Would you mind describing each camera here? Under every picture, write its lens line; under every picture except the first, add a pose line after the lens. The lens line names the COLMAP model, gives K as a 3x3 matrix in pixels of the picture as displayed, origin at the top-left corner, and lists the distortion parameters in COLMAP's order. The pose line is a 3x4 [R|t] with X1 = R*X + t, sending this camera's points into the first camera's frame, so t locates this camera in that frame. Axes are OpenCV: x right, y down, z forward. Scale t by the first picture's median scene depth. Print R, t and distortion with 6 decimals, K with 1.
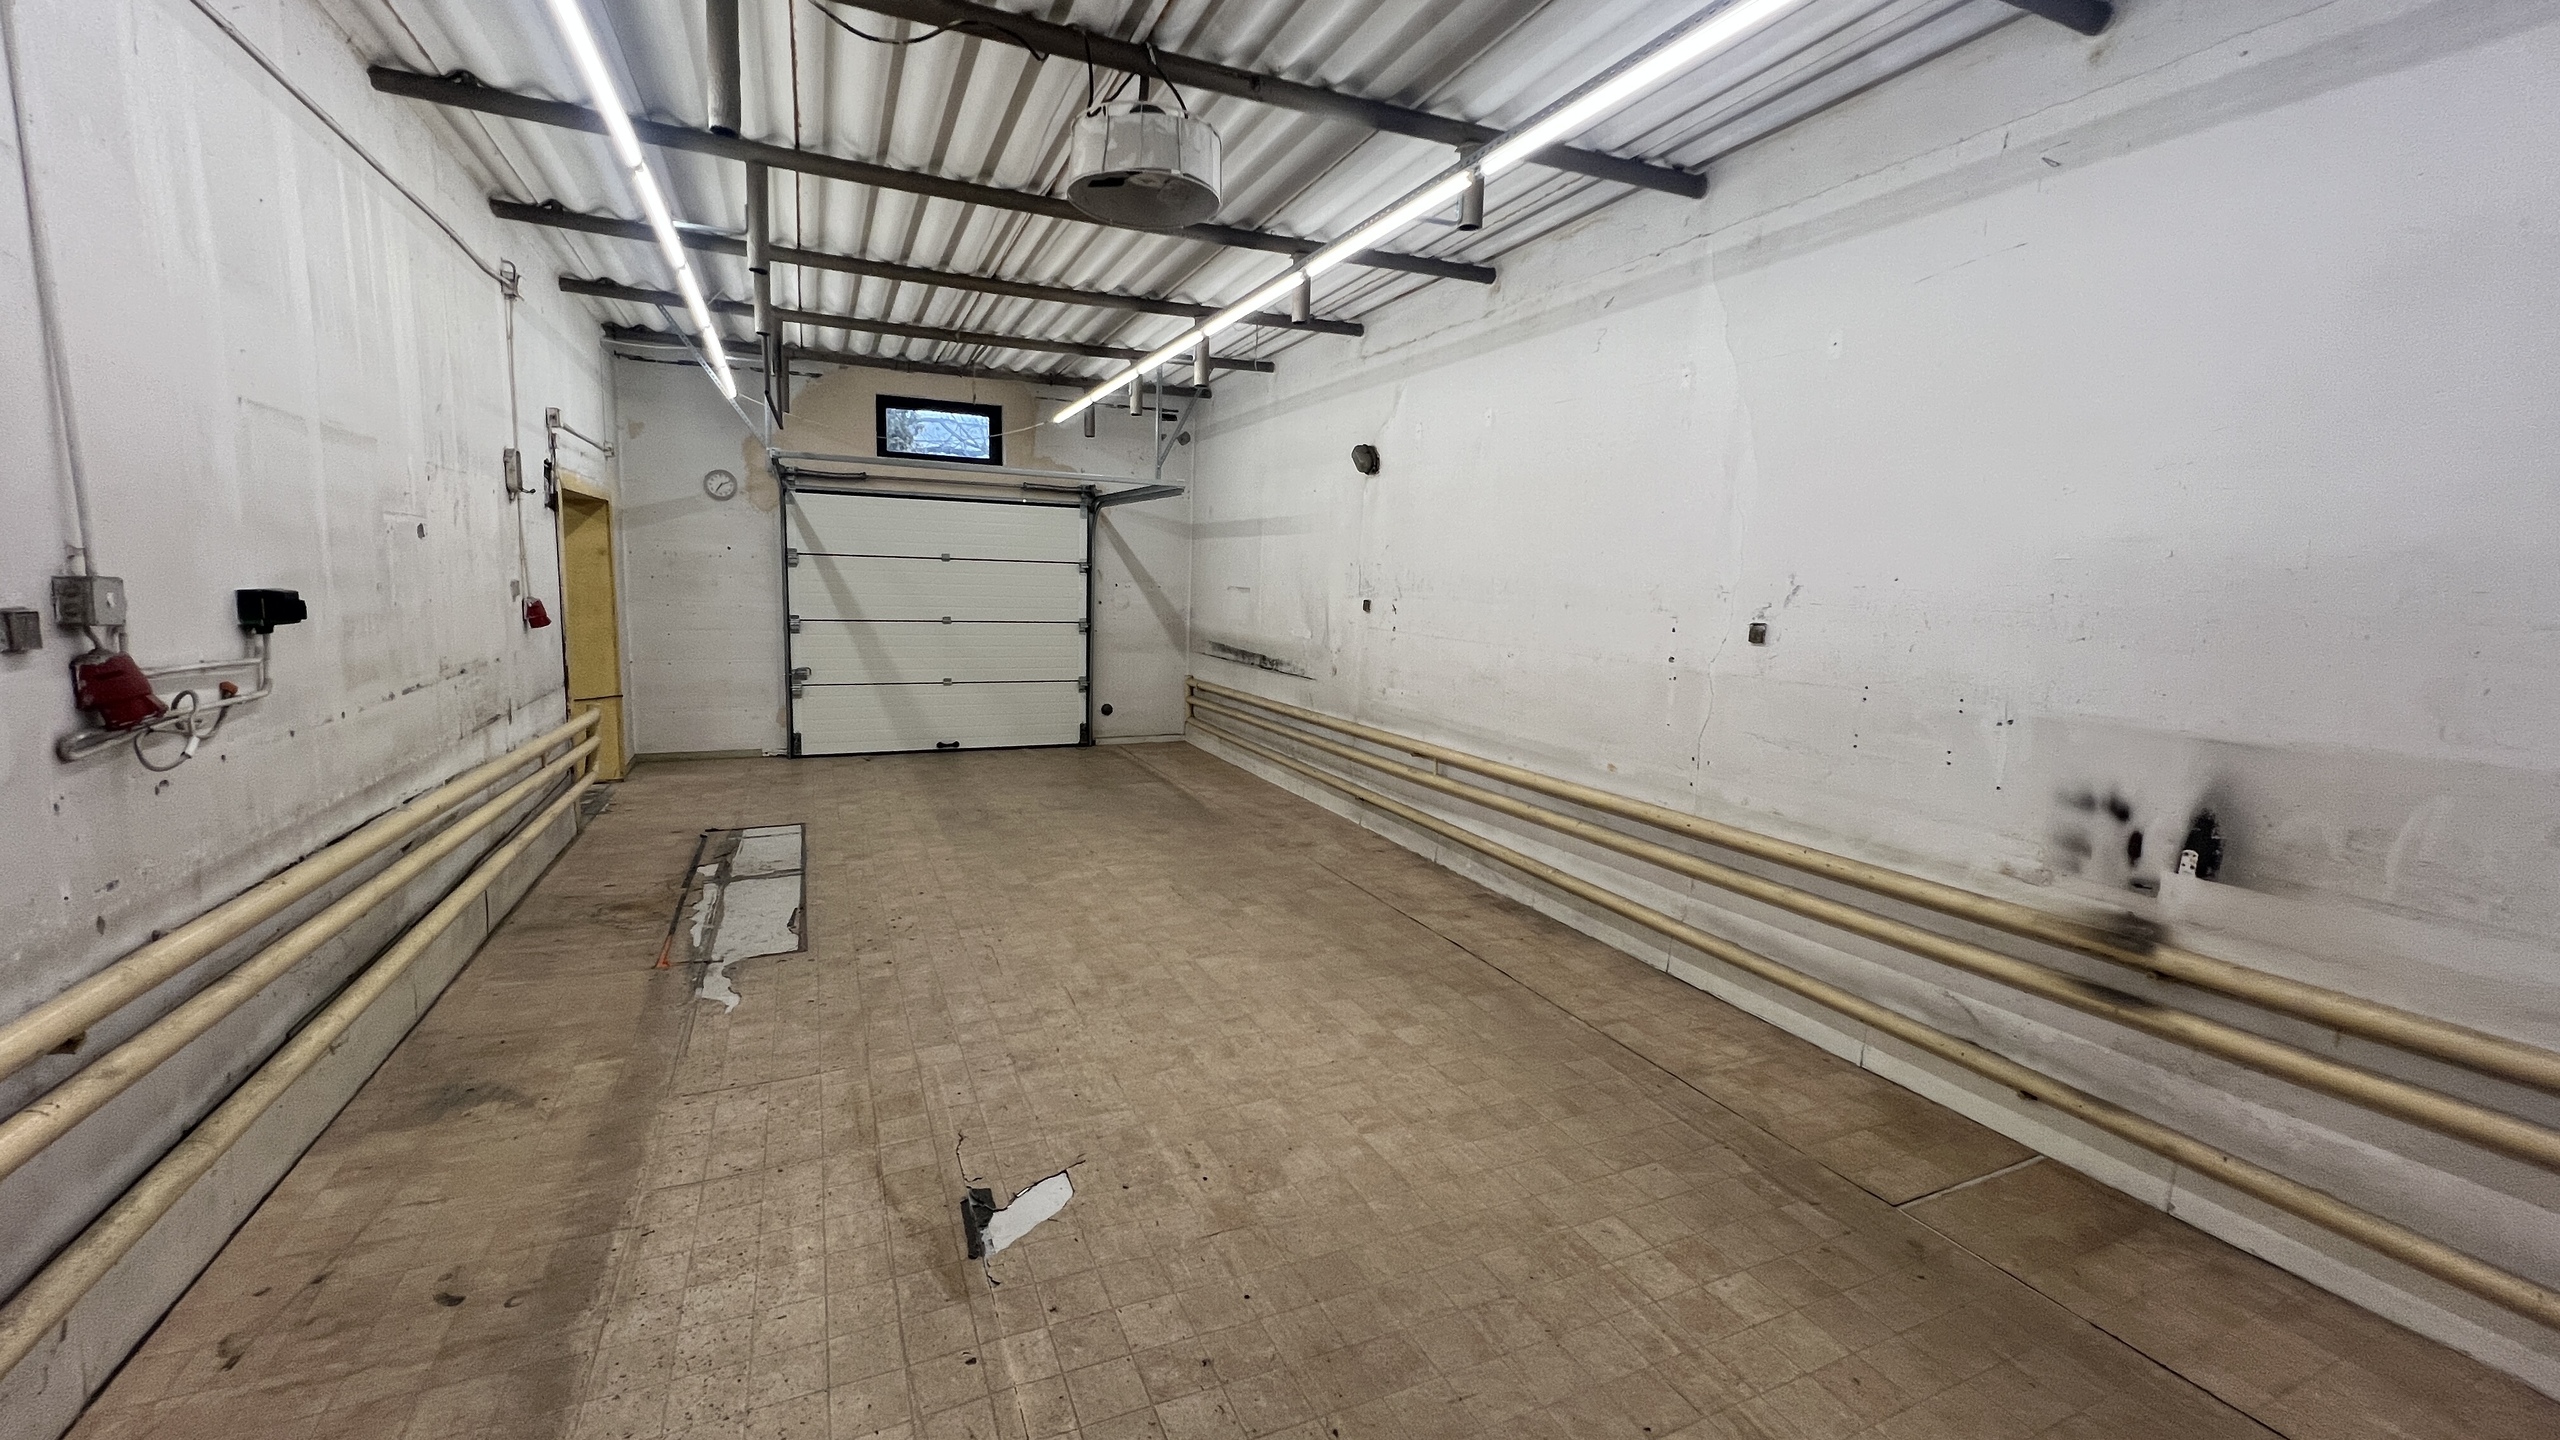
lens RADIAL K [[1019.9, 0, 1274.7], [0, 1019.9, 713.1], [0, 0, 1]] dist [-0.002203, 0.000658]
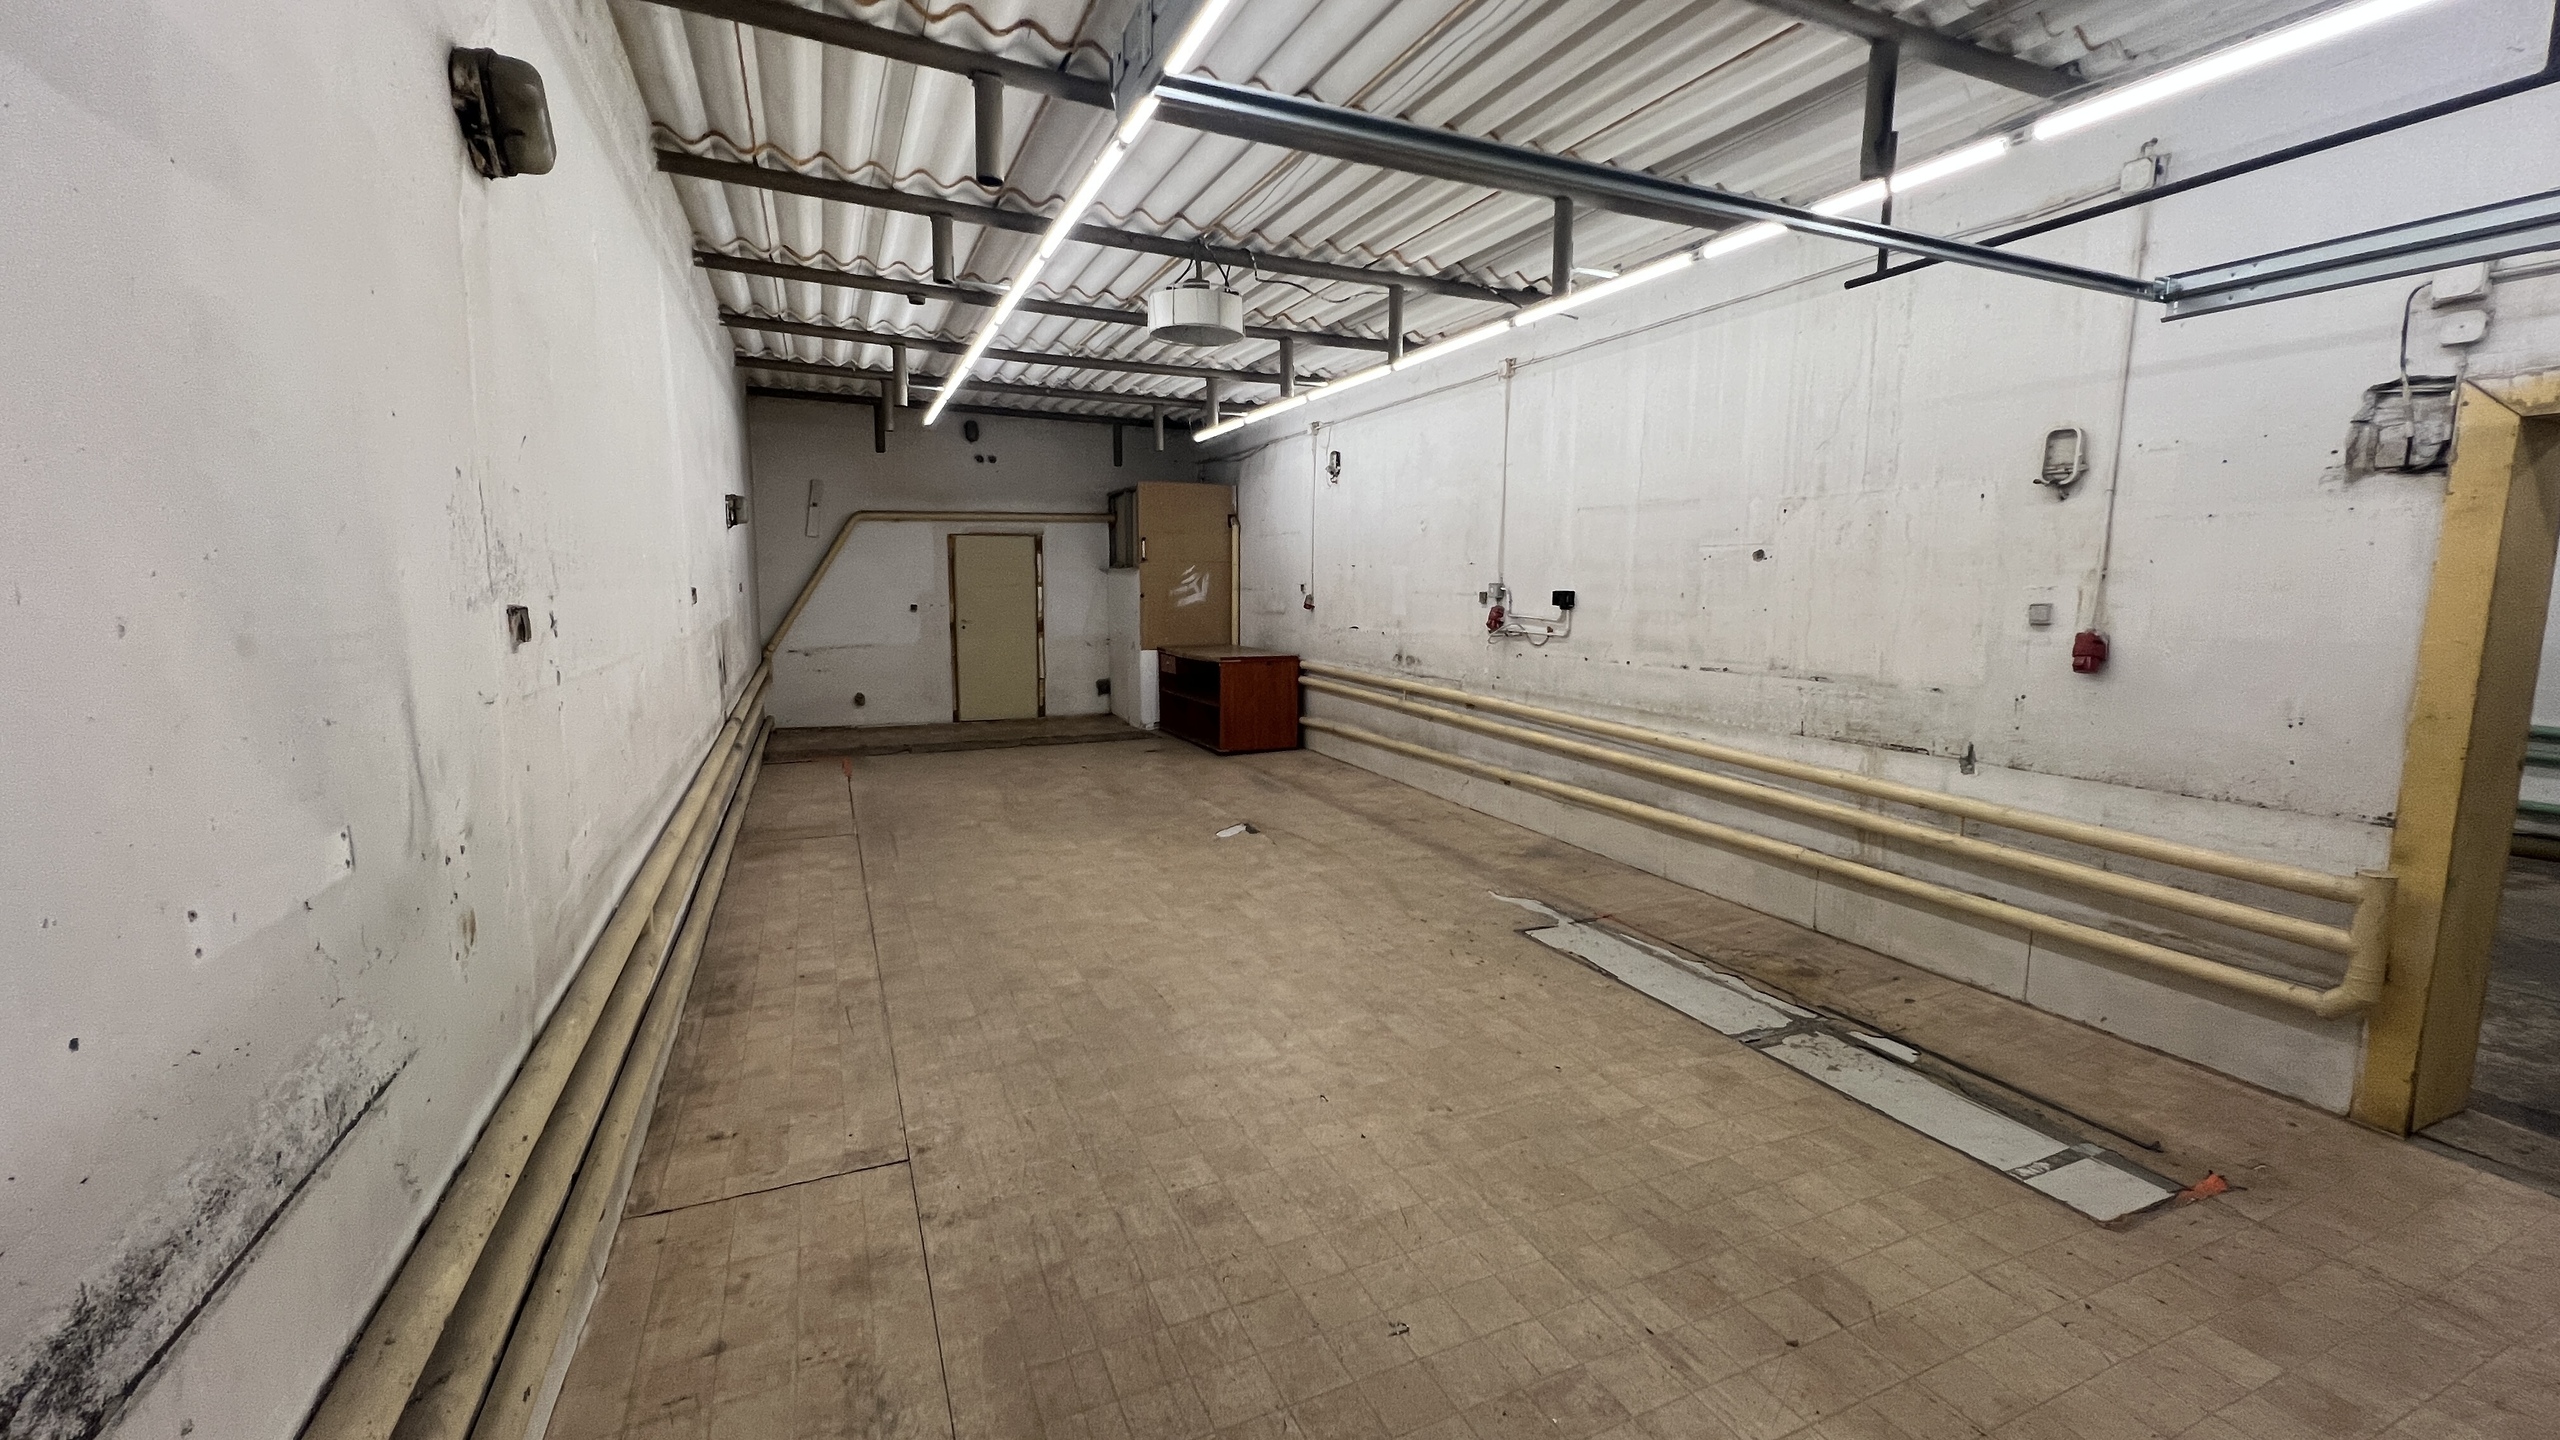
lens RADIAL K [[1019.9, 0, 1274.7], [0, 1019.9, 713.1], [0, 0, 1]] dist [-0.002203, 0.000658]
pose [[-0.999266, -0.038299, -0.000099, -0.170313], [-0.037025, 0.965352, 0.258312, -0.215884], [-0.009797, 0.258126, -0.966062, 1.680403]]
